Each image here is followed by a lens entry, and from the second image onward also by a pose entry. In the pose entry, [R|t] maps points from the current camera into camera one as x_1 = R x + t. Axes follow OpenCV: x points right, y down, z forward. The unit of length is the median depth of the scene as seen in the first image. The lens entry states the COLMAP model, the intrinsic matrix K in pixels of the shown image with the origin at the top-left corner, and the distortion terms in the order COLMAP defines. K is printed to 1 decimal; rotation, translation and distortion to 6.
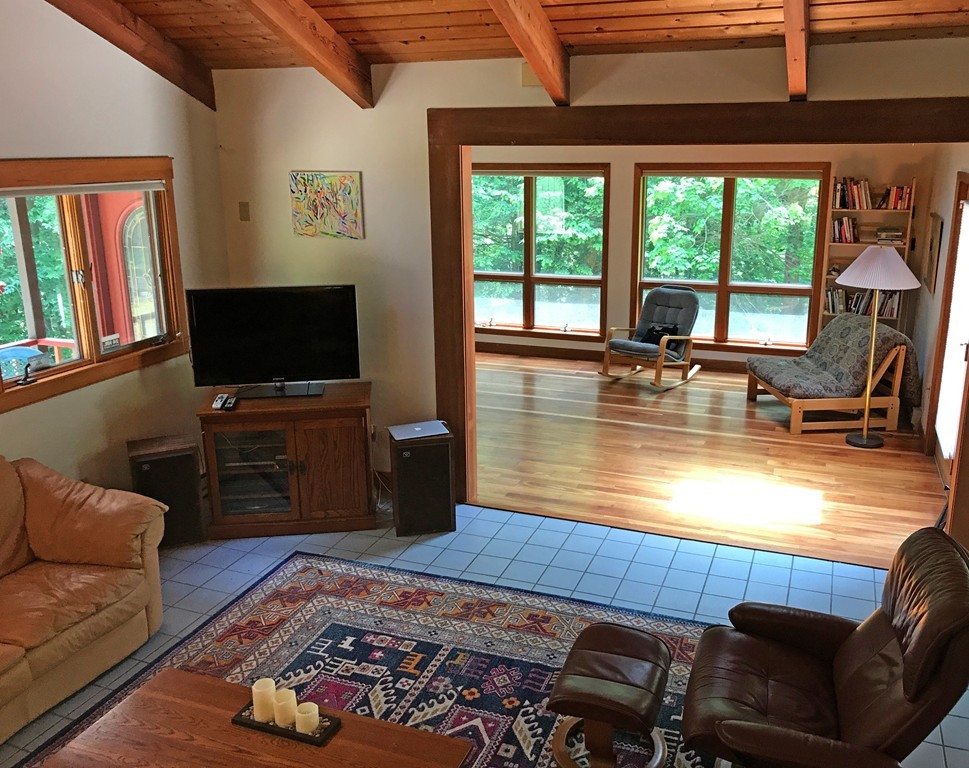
lens RADIAL K [[869.1, 0, 487.9], [0, 869.1, 366.3], [0, 0, 1]] dist [0.099345, -0.195580]
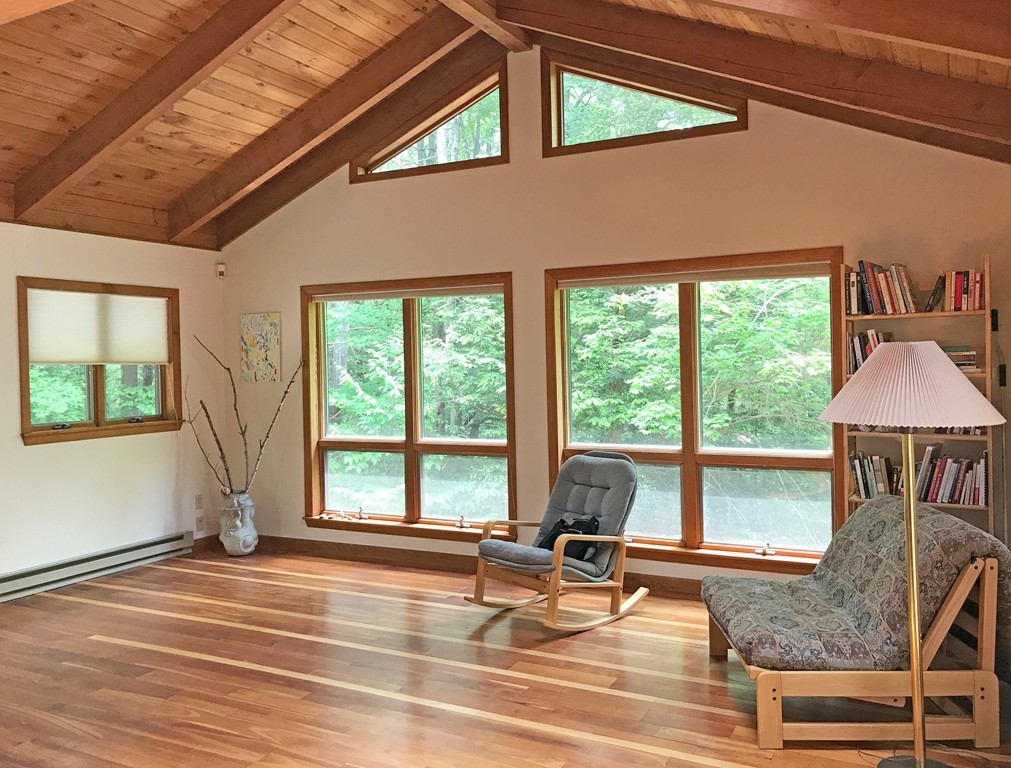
lens RADIAL K [[851.7, 0, 507.1], [0, 851.7, 363.2], [0, 0, 1]] dist [0.006047, -0.002102]
pose [[0.992501, -0.010064, -0.121819, 0.235959], [-0.019745, 0.970318, -0.241027, -0.008439], [0.120629, 0.241625, 0.962843, 0.435476]]
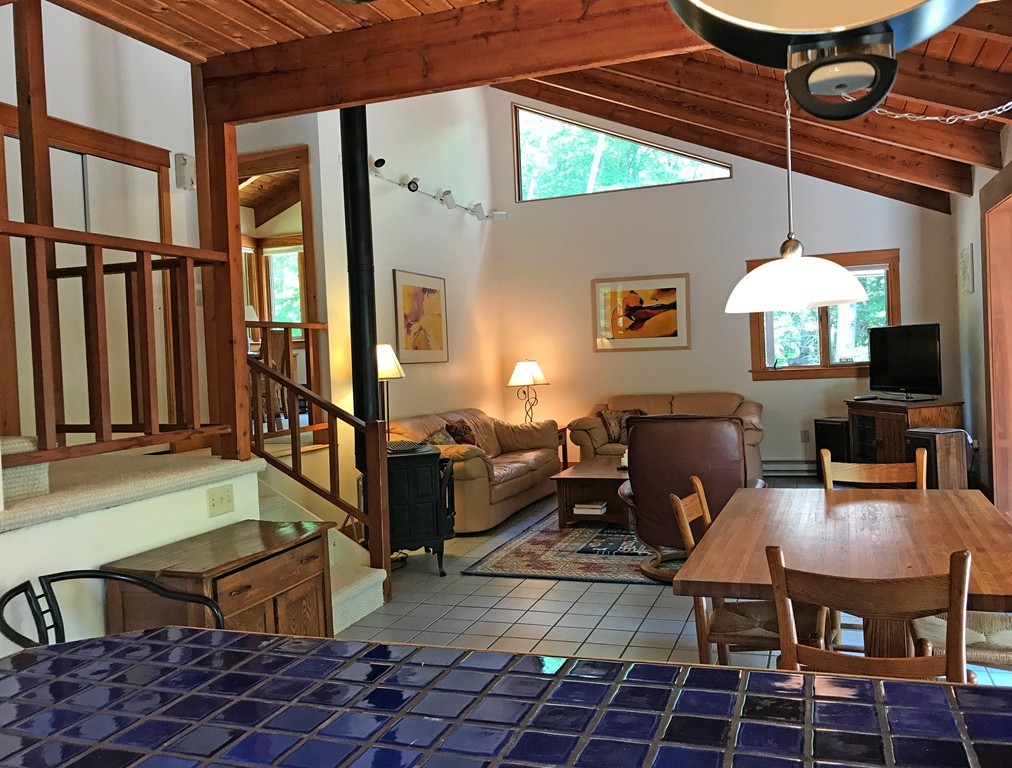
lens RADIAL K [[846.5, 0, 505.2], [0, 846.5, 375.1], [0, 0, 1]] dist [0.067928, -0.154284]
pose [[0.006389, 0.031454, -0.999485, 0.773670], [-0.202661, 0.978804, 0.029507, 0.054962], [0.979228, 0.202368, 0.012628, 0.213588]]
